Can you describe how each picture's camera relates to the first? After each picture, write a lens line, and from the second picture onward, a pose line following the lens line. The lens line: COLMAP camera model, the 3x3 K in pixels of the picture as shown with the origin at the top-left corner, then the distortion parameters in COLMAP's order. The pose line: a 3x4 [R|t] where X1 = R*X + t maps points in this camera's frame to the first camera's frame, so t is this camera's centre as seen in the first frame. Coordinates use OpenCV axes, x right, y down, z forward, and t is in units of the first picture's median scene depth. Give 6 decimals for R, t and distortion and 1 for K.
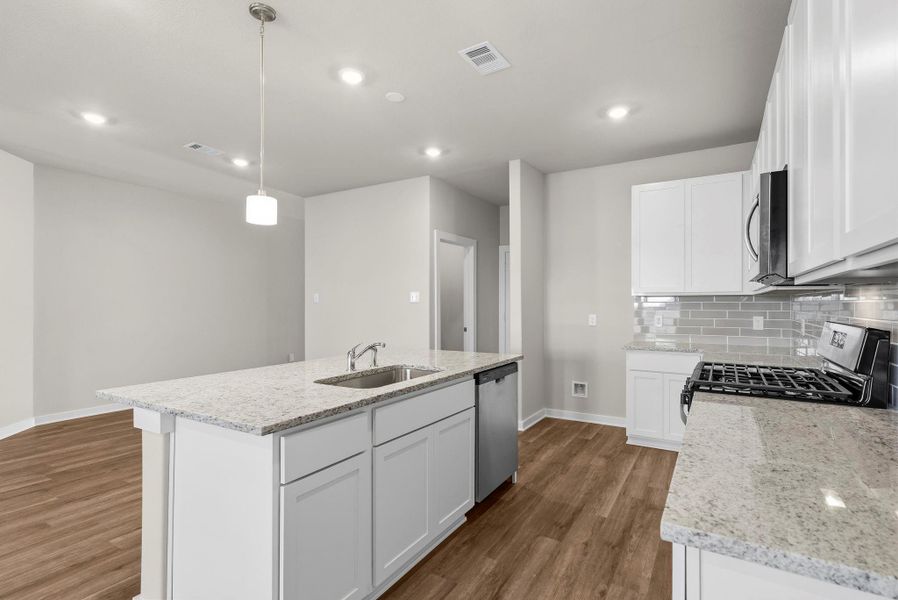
lens RADIAL K [[439.0, 0, 449.0], [0, 439.0, 300.0], [0, 0, 1]] dist [-0.000636, 0.000385]
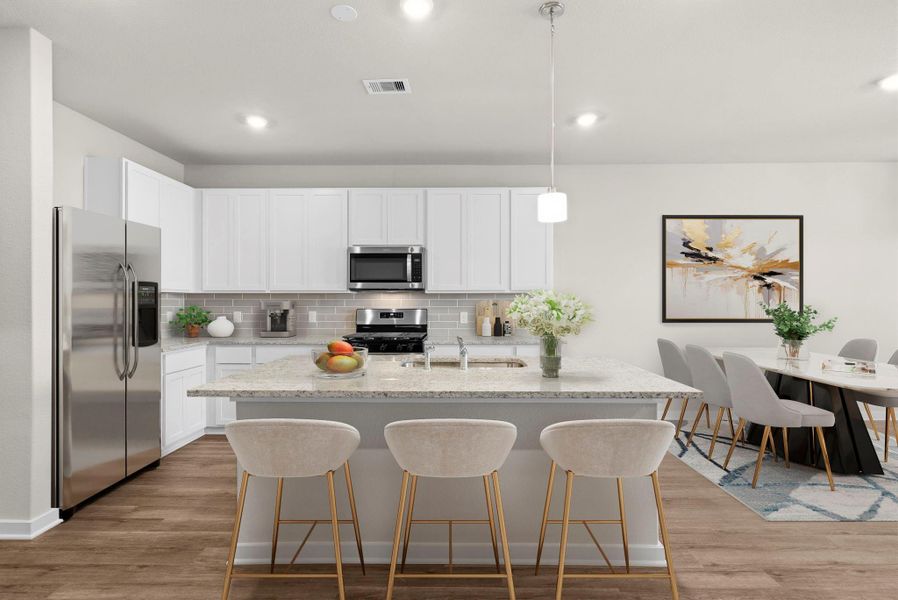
lens RADIAL K [[439.0, 0, 449.0], [0, 439.0, 300.0], [0, 0, 1]] dist [-0.000636, 0.000385]
pose [[-0.514804, 0.002554, 0.857304, -0.633175], [-0.003374, 0.999982, -0.005005, 0.010434], [-0.857302, -0.005469, -0.514786, 0.937035]]
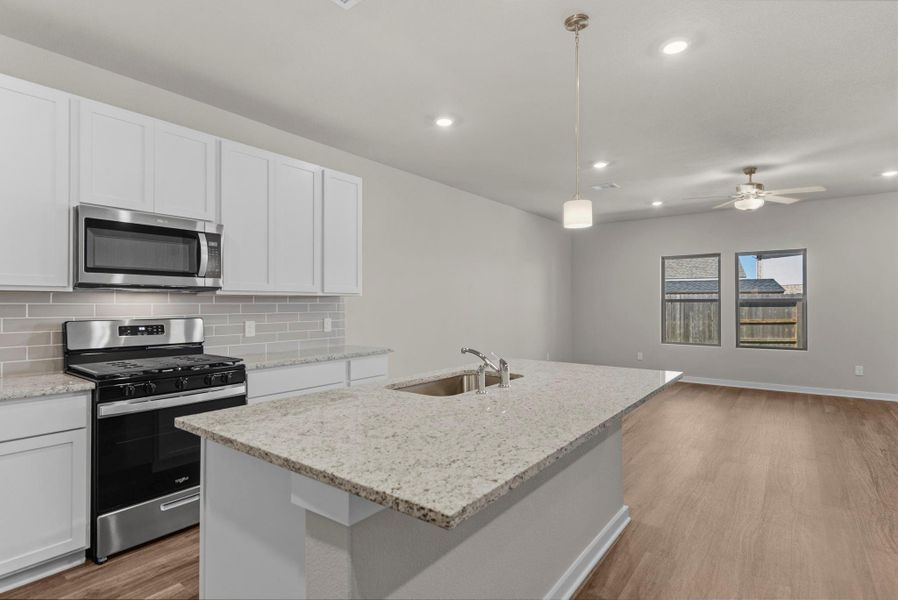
lens RADIAL K [[454.6, 0, 449.0], [0, 454.6, 300.0], [0, 0, 1]] dist [-0.000010, 0.000137]
pose [[-0.994801, 0.004225, 0.101746, -0.129978], [0.002673, 0.999878, -0.015390, 0.010374], [-0.101799, -0.015038, -0.994691, 1.134101]]
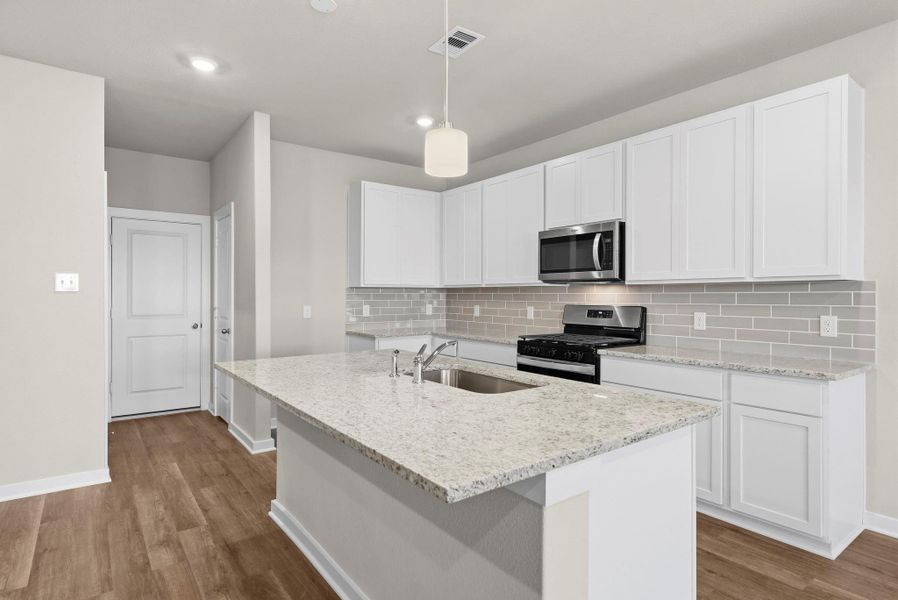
lens RADIAL K [[487.8, 0, 448.7], [0, 487.8, 294.9], [0, 0, 1]] dist [-0.002558, 0.000074]
pose [[0.374479, 0.001181, 0.927235, -0.598197], [-0.005421, 0.999985, 0.000916, 0.007804], [-0.927220, -0.005370, 0.374480, 0.395750]]
